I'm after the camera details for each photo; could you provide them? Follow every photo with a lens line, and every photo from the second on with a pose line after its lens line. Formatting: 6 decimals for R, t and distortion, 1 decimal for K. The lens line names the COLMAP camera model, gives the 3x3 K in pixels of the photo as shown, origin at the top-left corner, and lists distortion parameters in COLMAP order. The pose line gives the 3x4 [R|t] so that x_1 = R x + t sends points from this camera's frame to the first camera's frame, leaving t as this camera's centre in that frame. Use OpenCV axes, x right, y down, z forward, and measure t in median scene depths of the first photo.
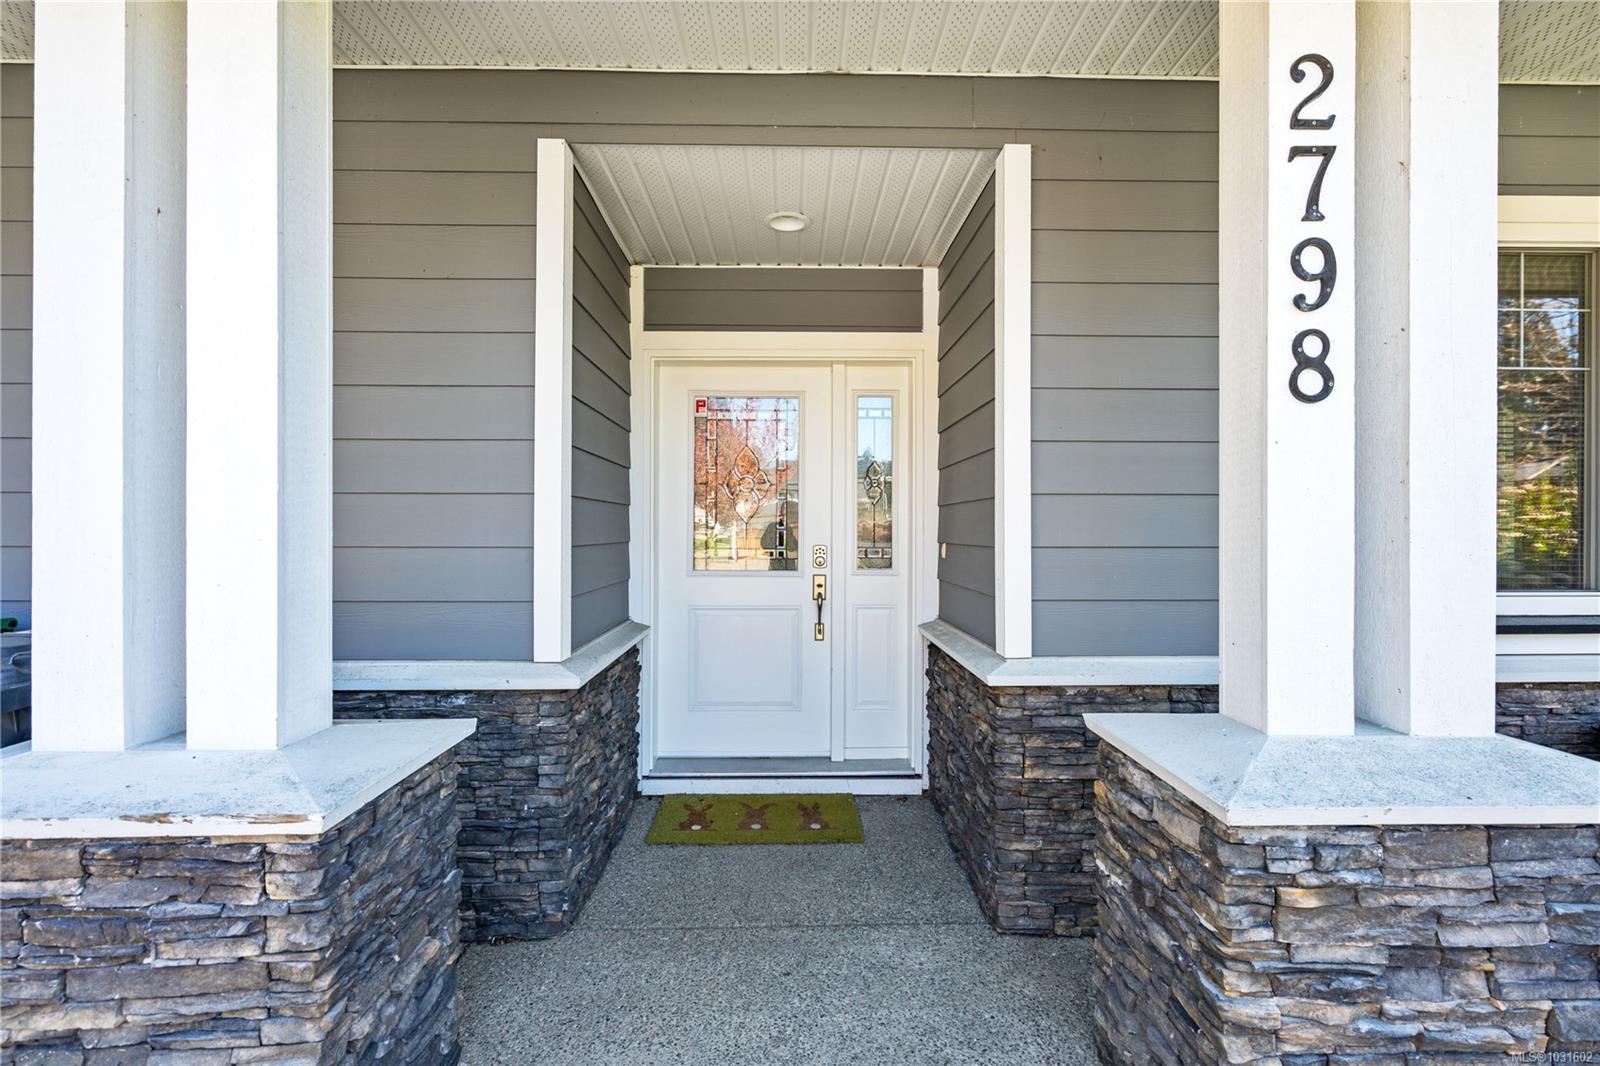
lens RADIAL K [[731.0, 0, 802.8], [0, 731.0, 525.7], [0, 0, 1]] dist [-0.004402, 0.001079]
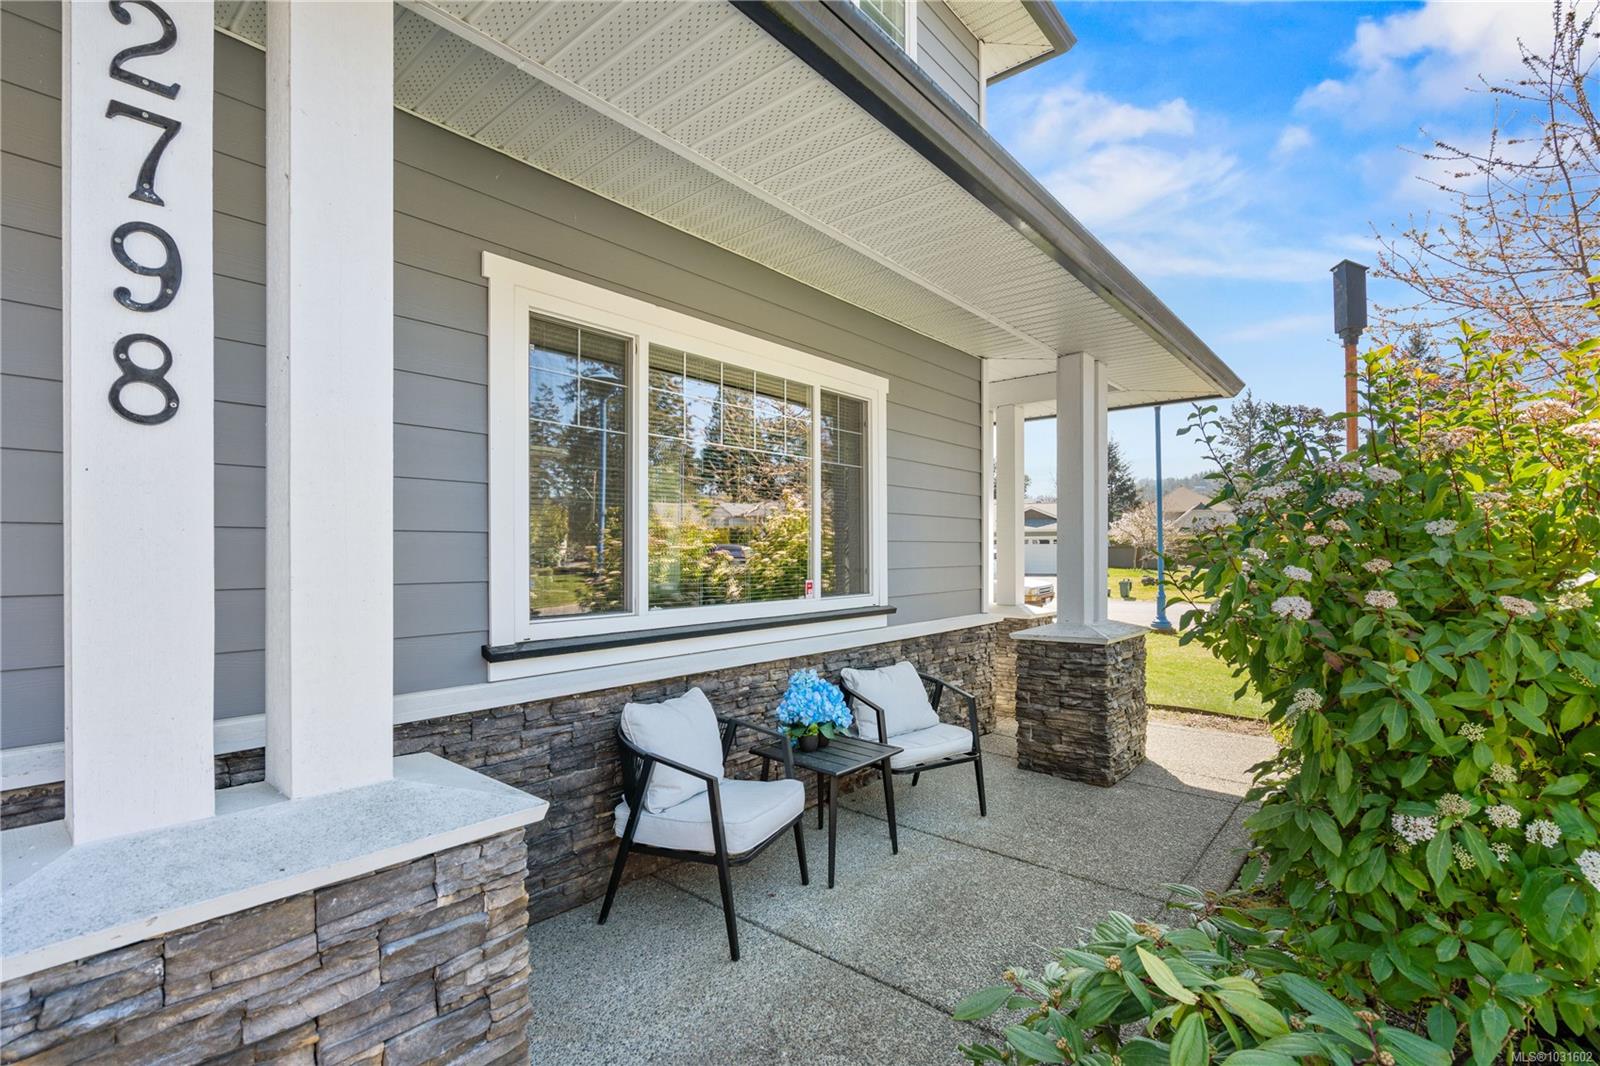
lens RADIAL K [[731.0, 0, 809.7], [0, 731.0, 548.2], [0, 0, 1]] dist [-0.004402, 0.001079]
pose [[0.657232, 0.003105, 0.753682, 0.648093], [-0.002111, 0.999995, -0.002279, -0.033133], [-0.753685, -0.000093, 0.657236, -0.111480]]
